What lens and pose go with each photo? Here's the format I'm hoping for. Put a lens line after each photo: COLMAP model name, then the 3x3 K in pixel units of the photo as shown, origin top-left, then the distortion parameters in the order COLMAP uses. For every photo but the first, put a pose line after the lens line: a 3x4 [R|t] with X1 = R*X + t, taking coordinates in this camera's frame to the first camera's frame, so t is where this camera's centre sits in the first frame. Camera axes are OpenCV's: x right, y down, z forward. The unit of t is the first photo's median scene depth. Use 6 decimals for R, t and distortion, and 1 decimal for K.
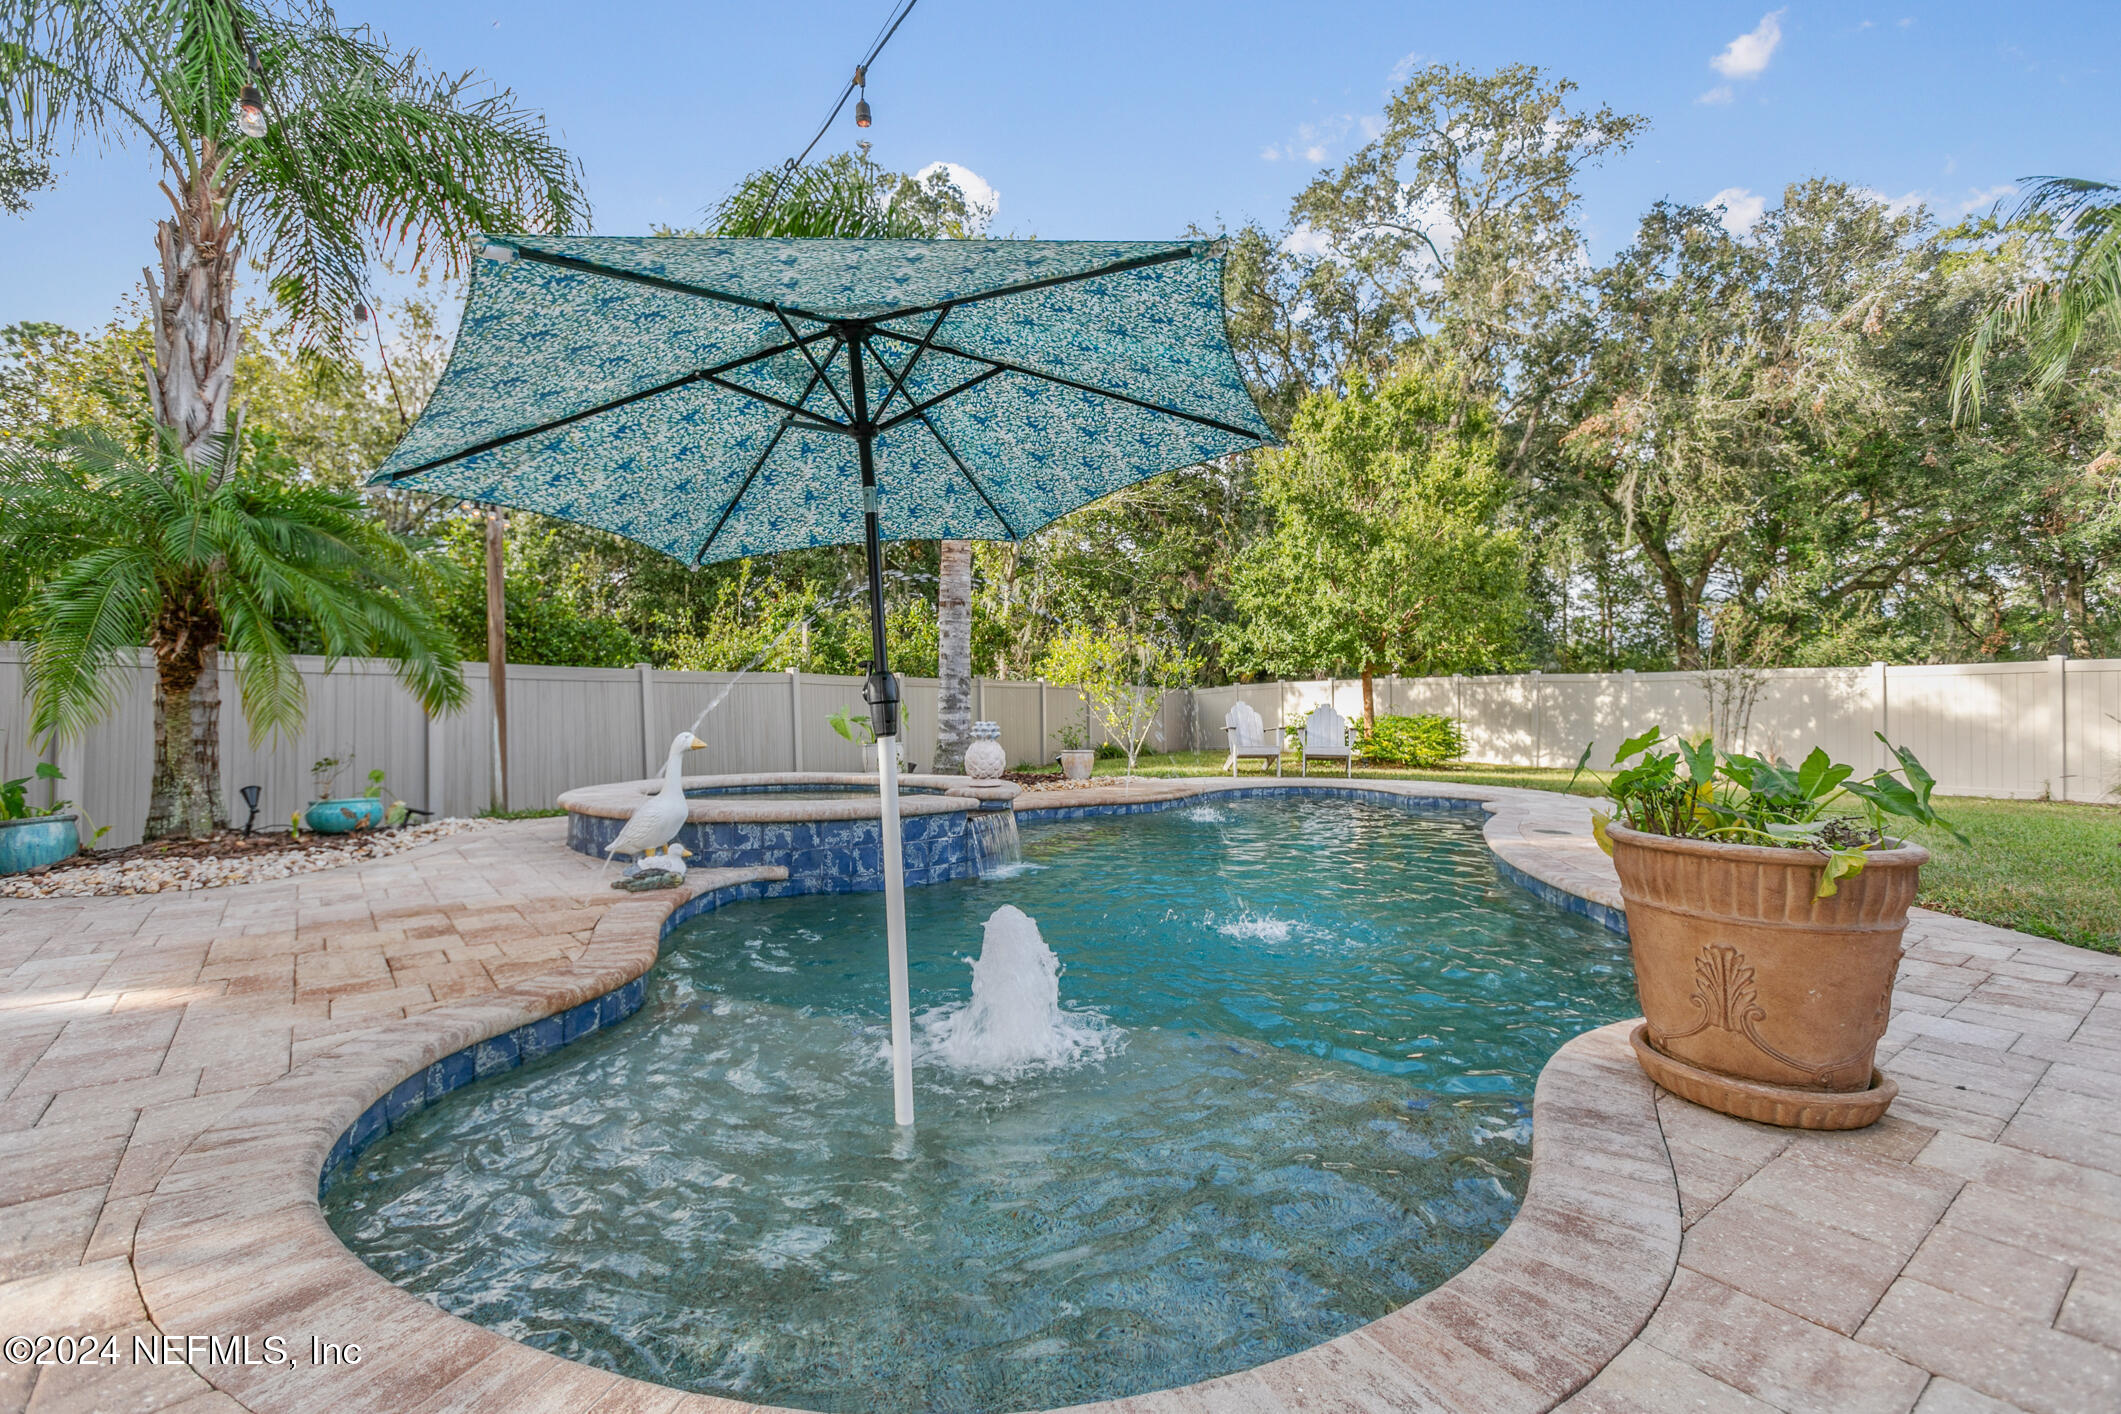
lens RADIAL K [[966.7, 0, 1068.1], [0, 966.7, 707.3], [0, 0, 1]] dist [-0.001099, 0.000438]
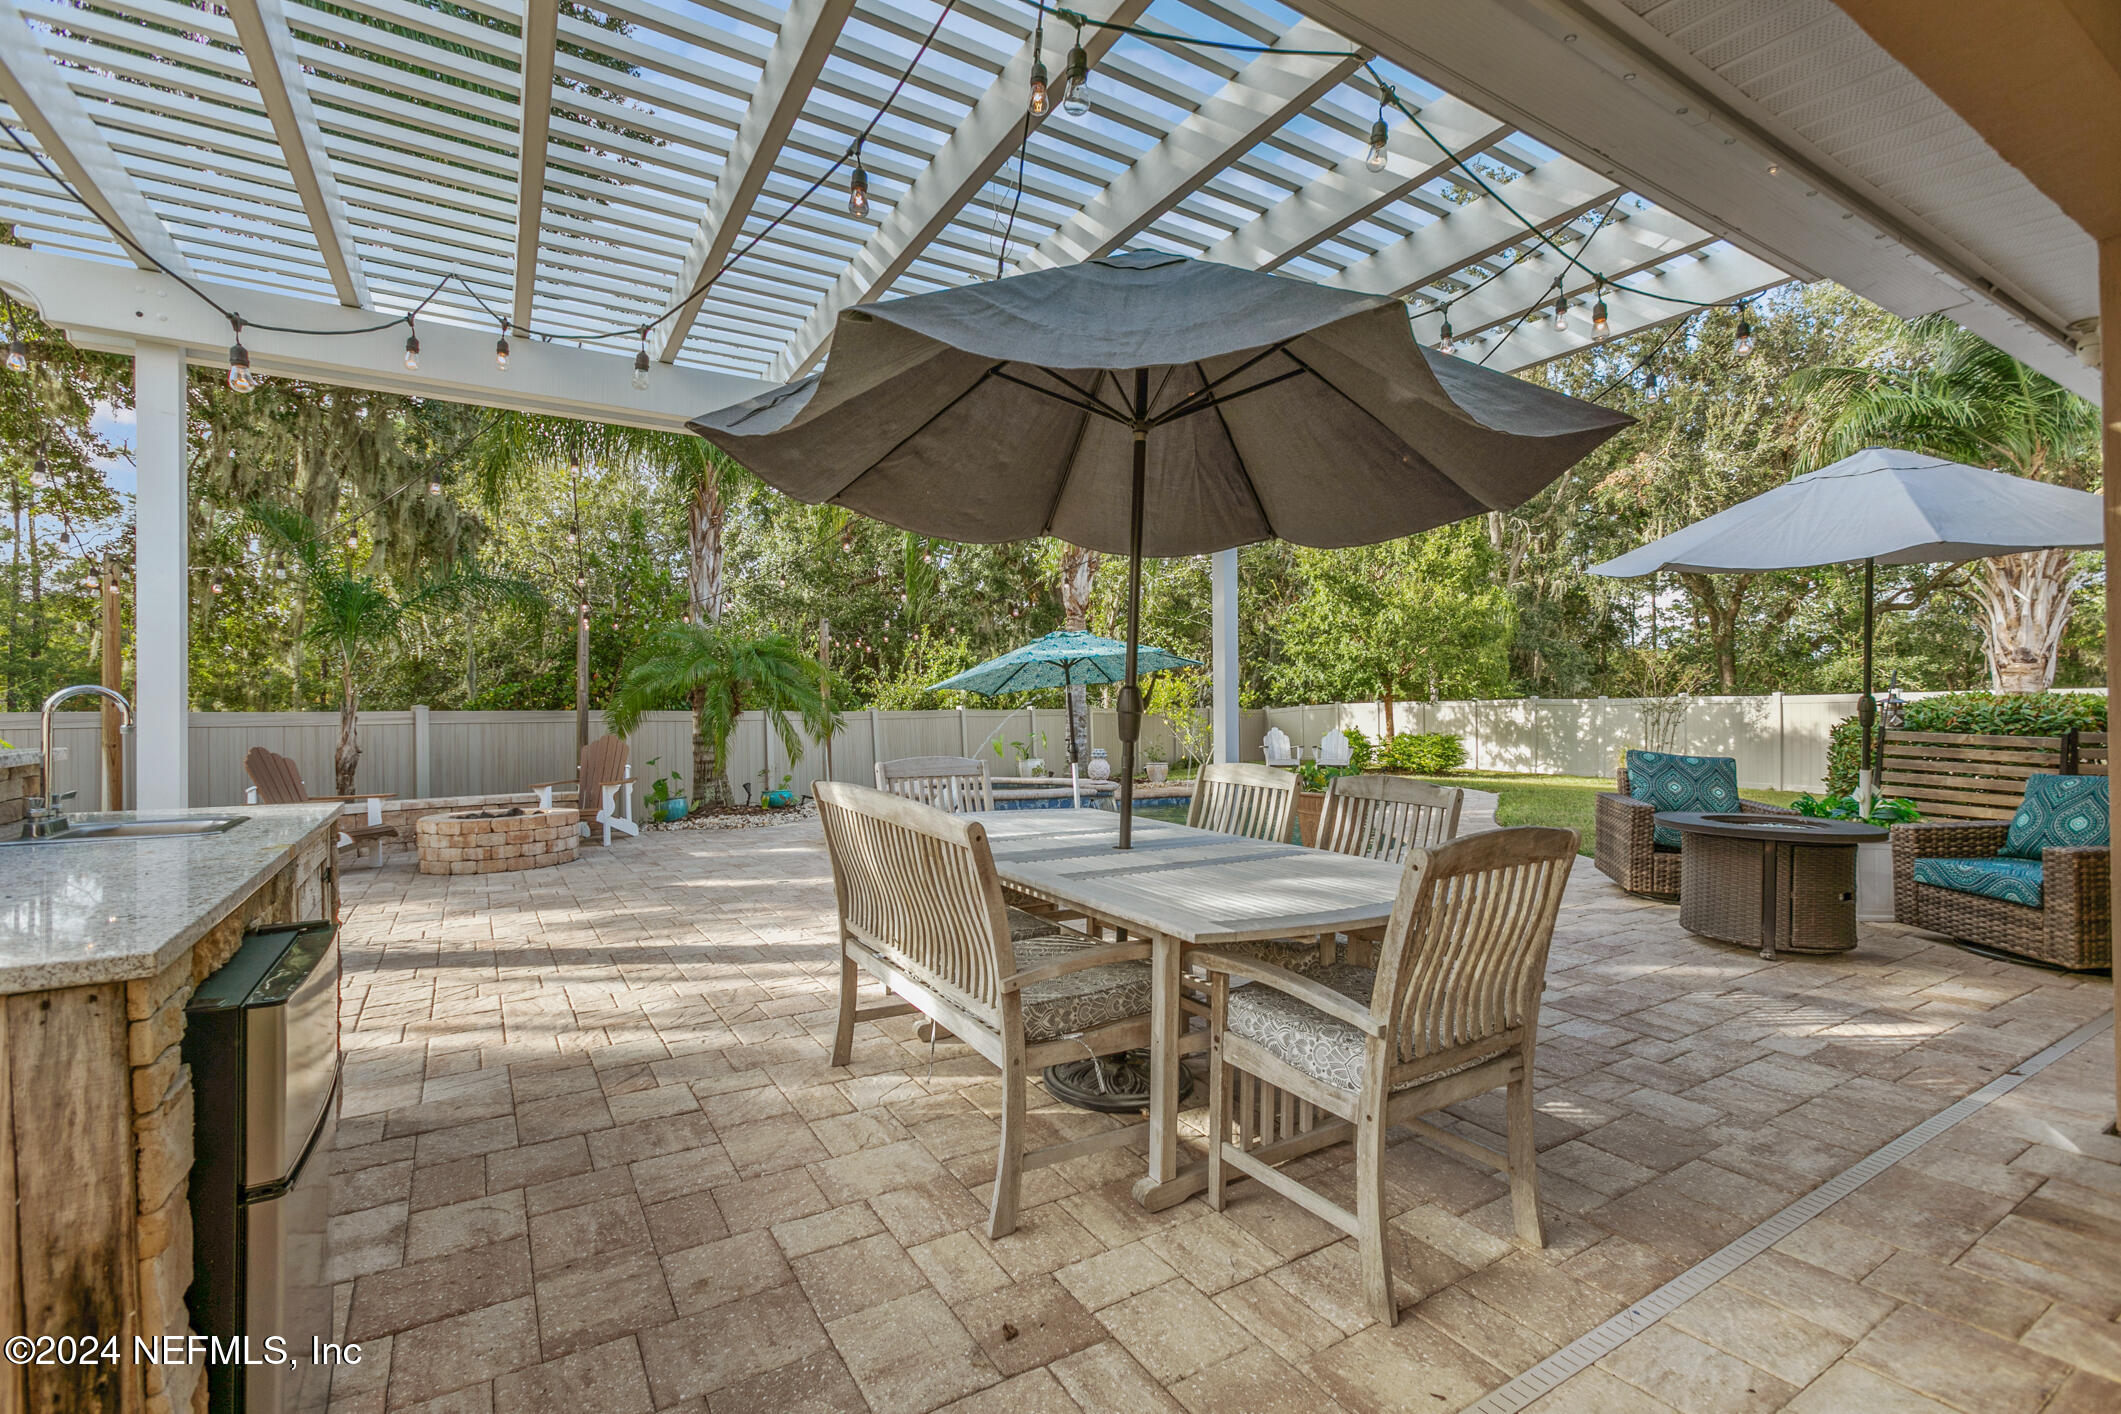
lens RADIAL K [[966.7, 0, 1062.8], [0, 966.7, 710.3], [0, 0, 1]] dist [-0.001099, 0.000438]
pose [[0.993508, -0.008699, -0.113432, 0.024758], [0.008065, 0.999949, -0.006053, -0.019782], [0.113479, 0.005099, 0.993527, -0.343356]]
